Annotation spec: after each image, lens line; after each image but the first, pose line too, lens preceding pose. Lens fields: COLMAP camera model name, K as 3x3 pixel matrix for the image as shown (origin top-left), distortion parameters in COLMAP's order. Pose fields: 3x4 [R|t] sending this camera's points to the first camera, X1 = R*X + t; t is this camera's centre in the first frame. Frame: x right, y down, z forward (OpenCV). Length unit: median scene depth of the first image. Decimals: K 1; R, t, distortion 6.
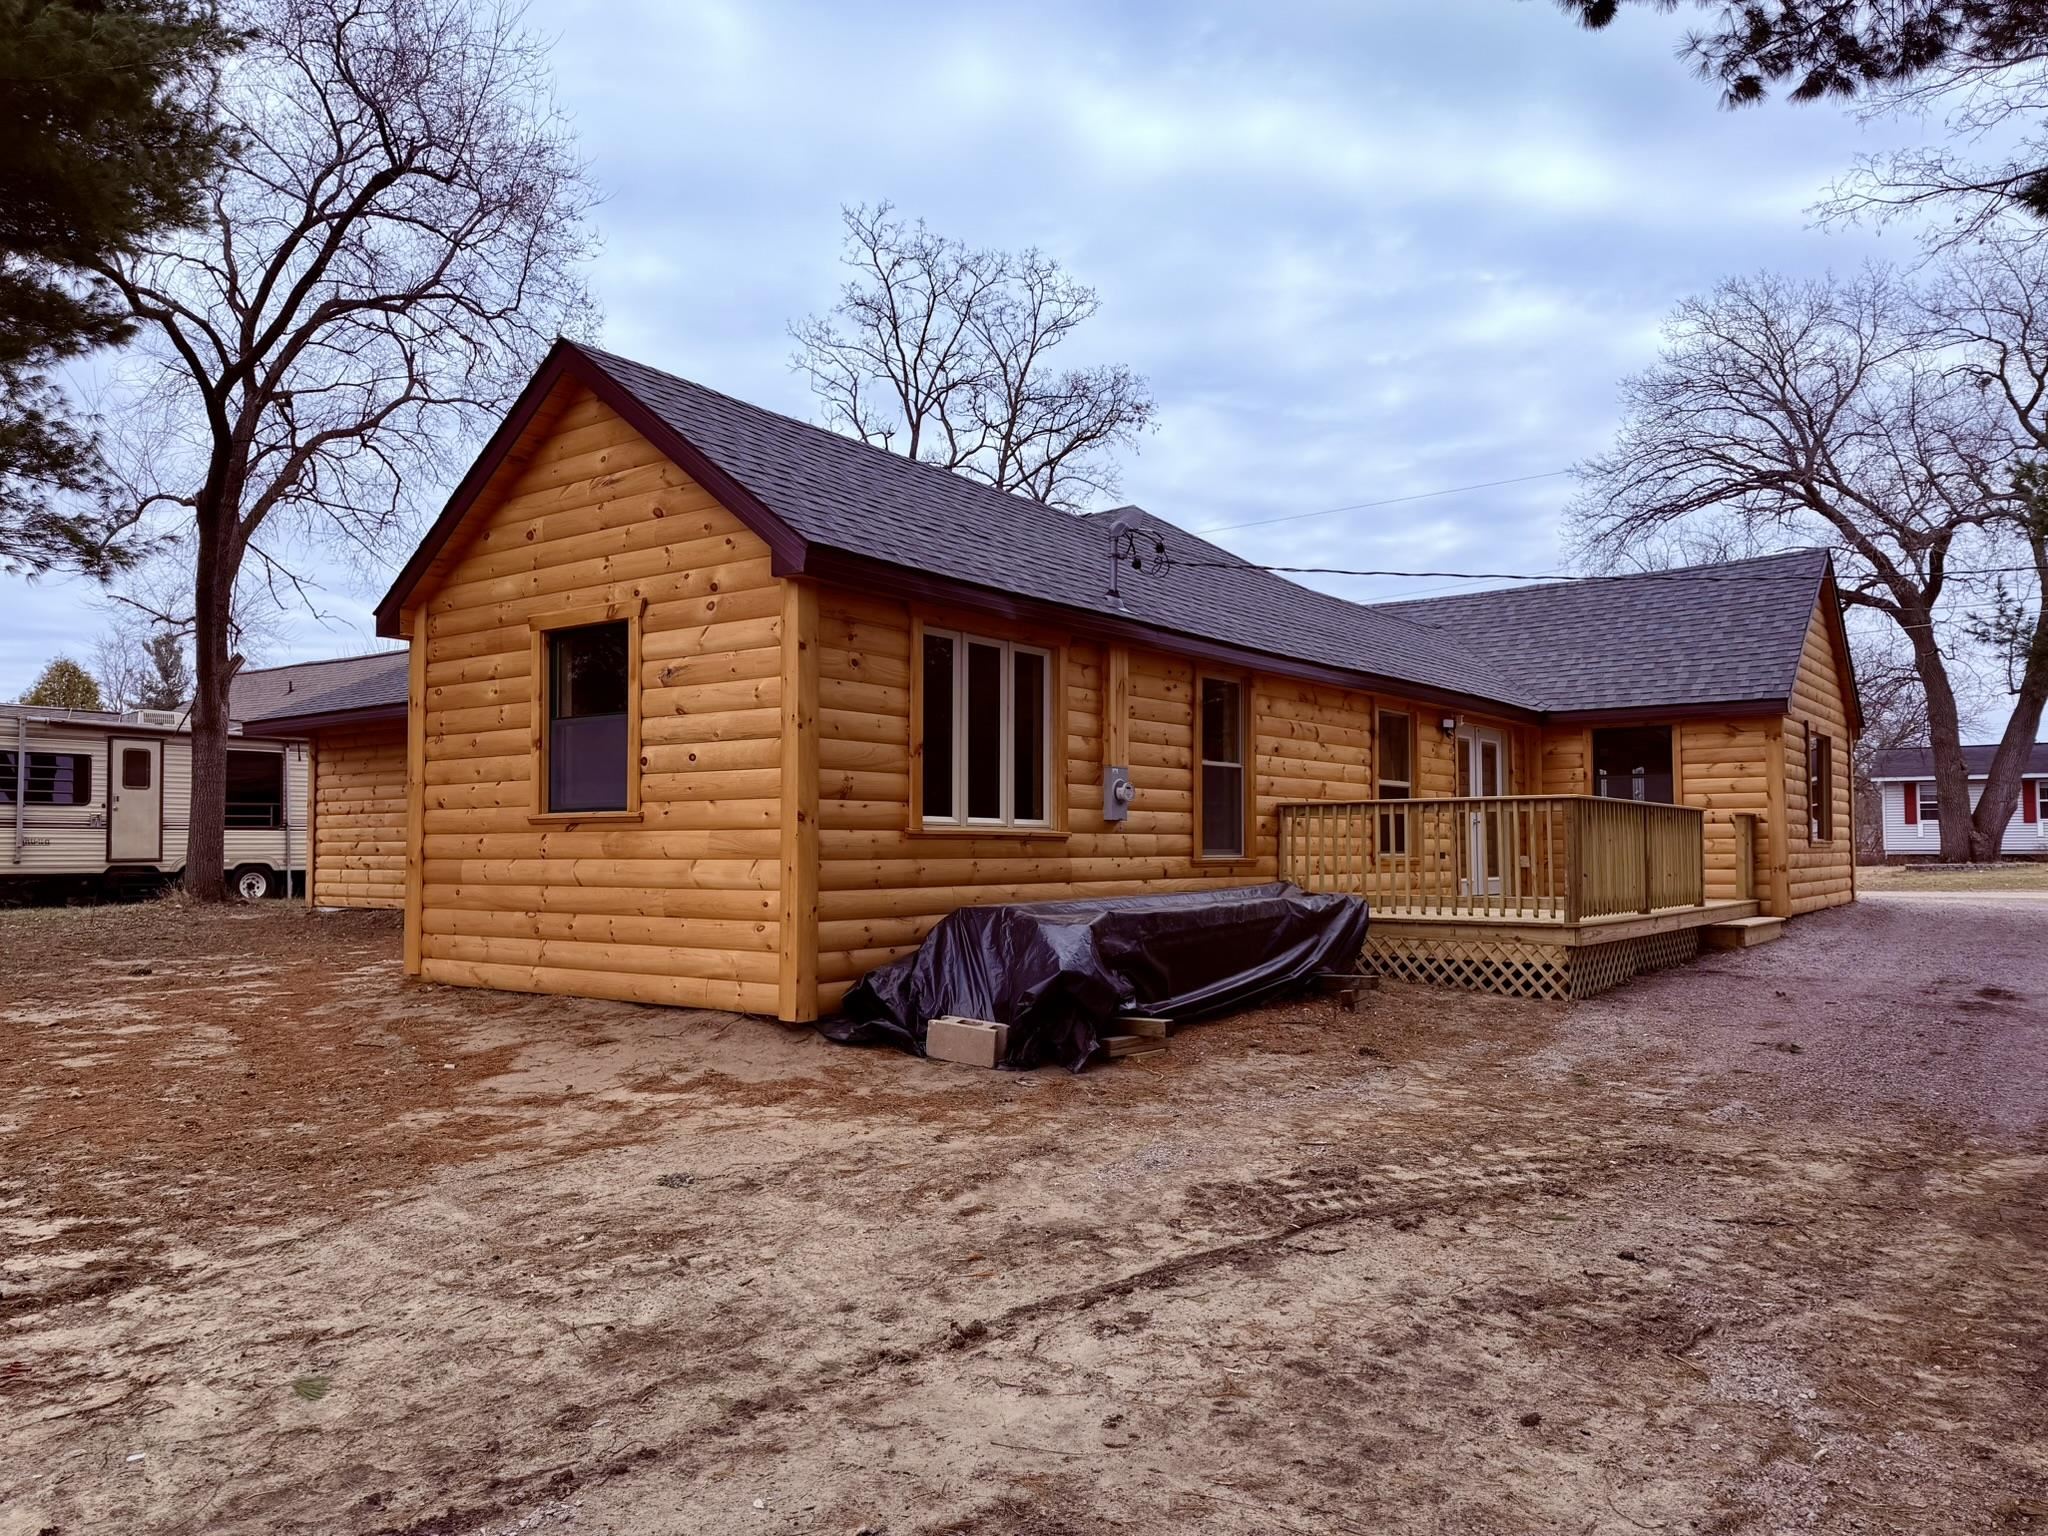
lens RADIAL K [[1431.5, 0, 1021.7], [0, 1431.5, 765.6], [0, 0, 1]] dist [0.058015, -0.070746]
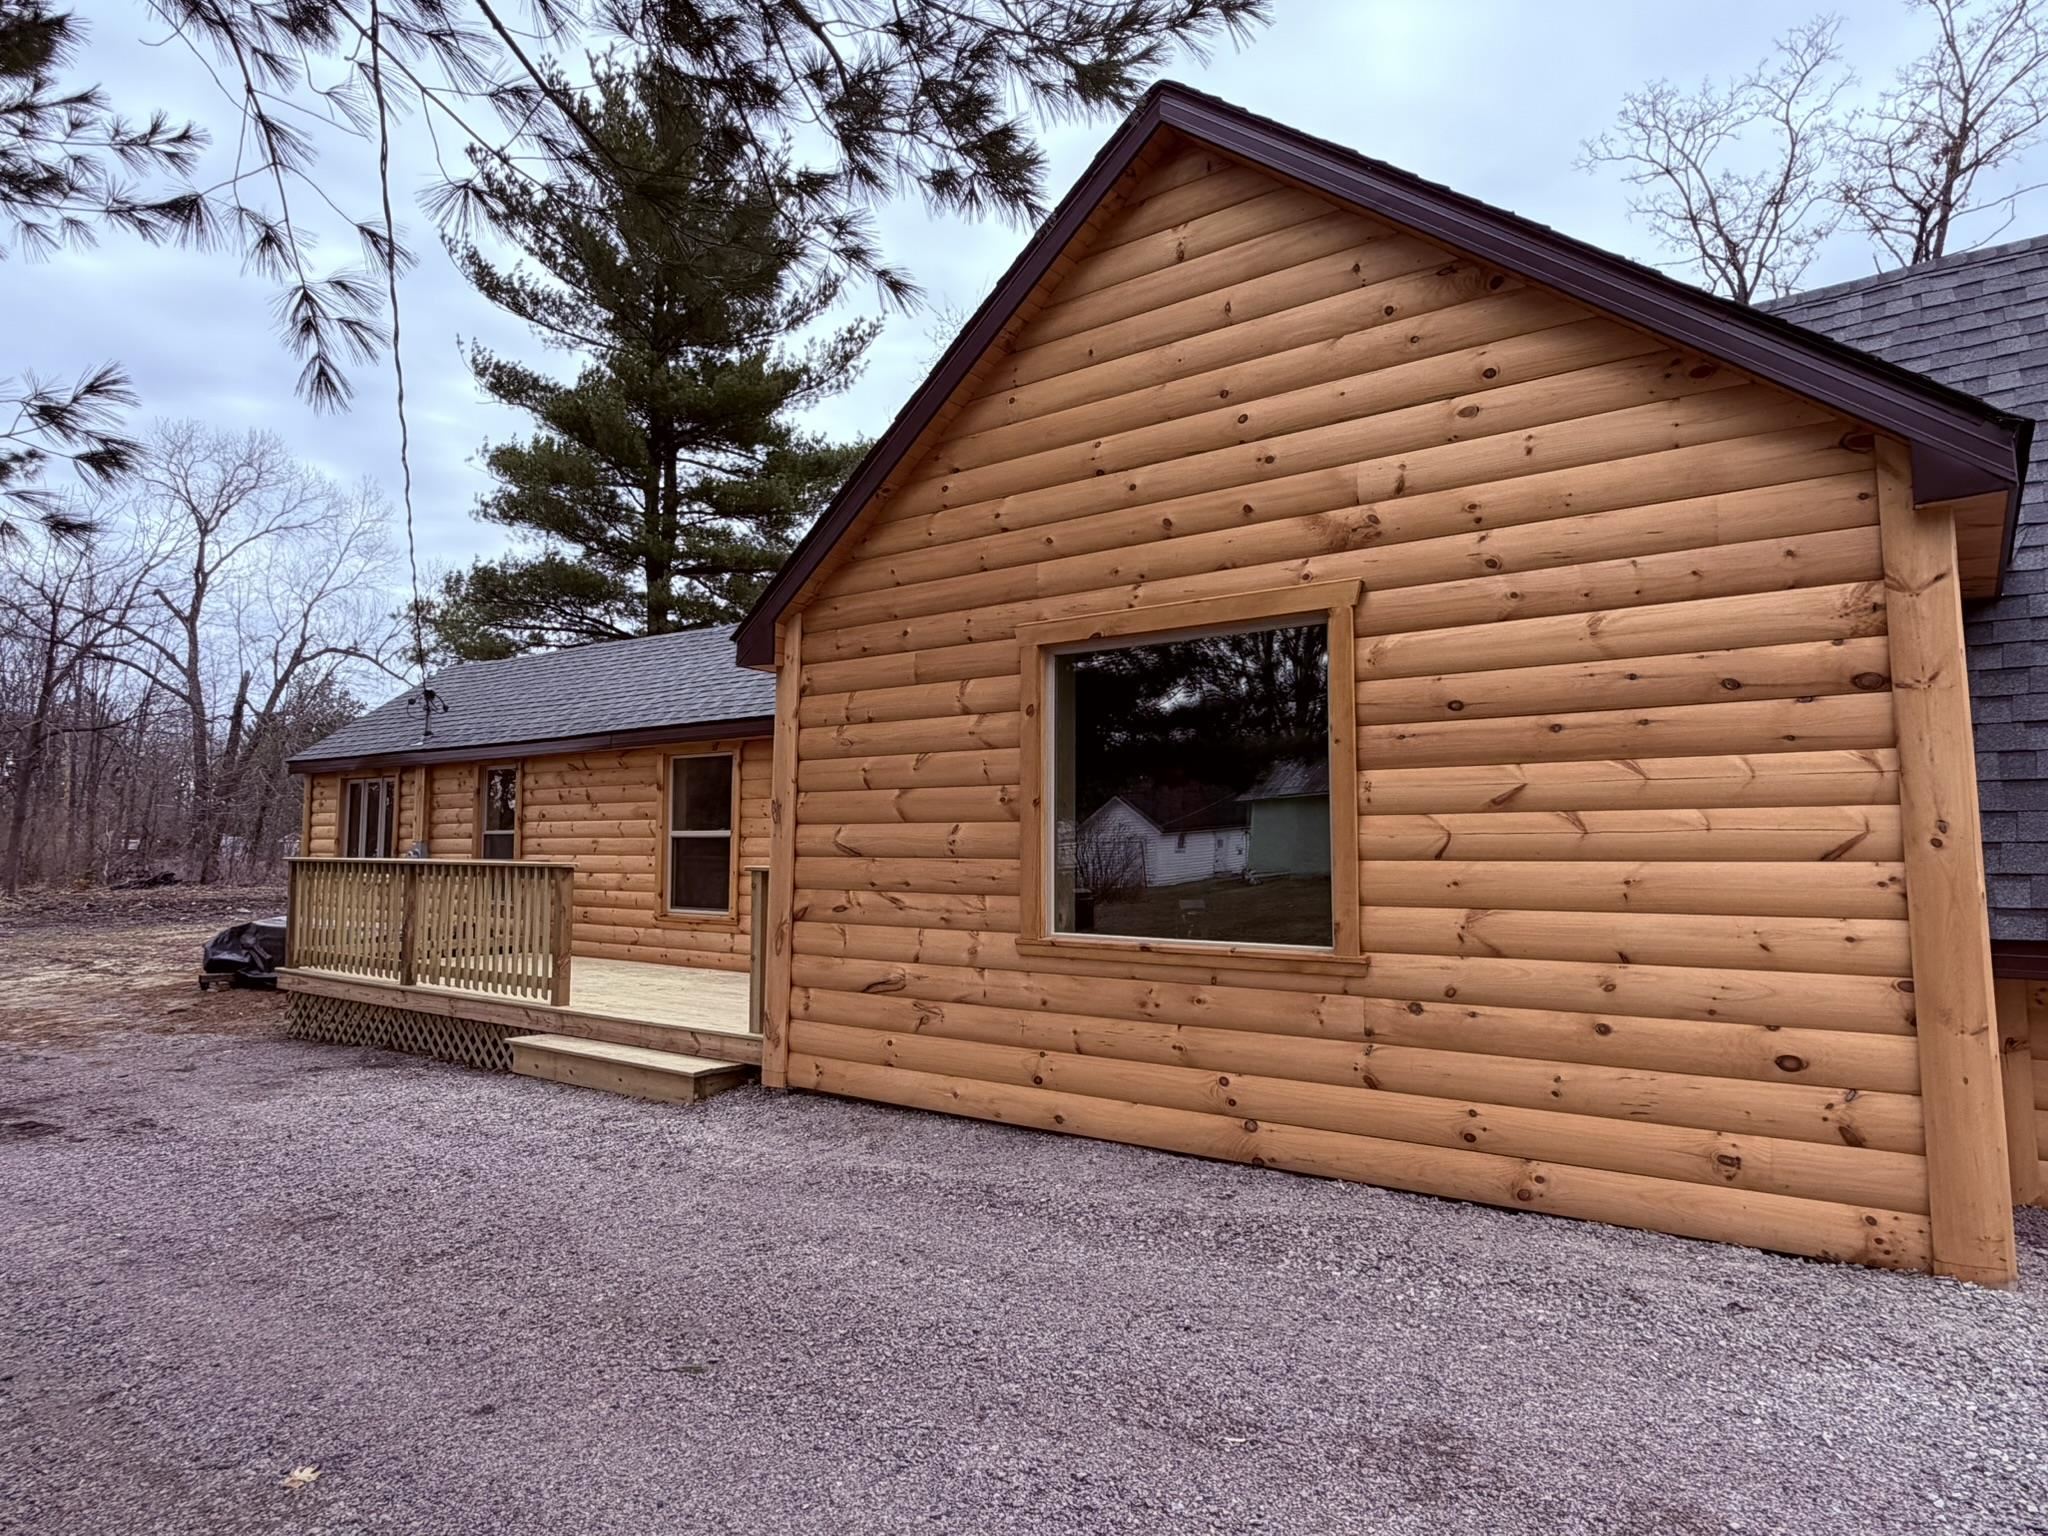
lens RADIAL K [[1205.6, 0, 986.3], [0, 1205.6, 768.9], [0, 0, 1]] dist [-0.003400, -0.000384]
pose [[-0.000881, -0.072150, -0.997393, 1.158250], [0.051195, 0.996083, -0.072101, 0.040348], [0.998688, -0.051125, 0.002816, 1.329633]]
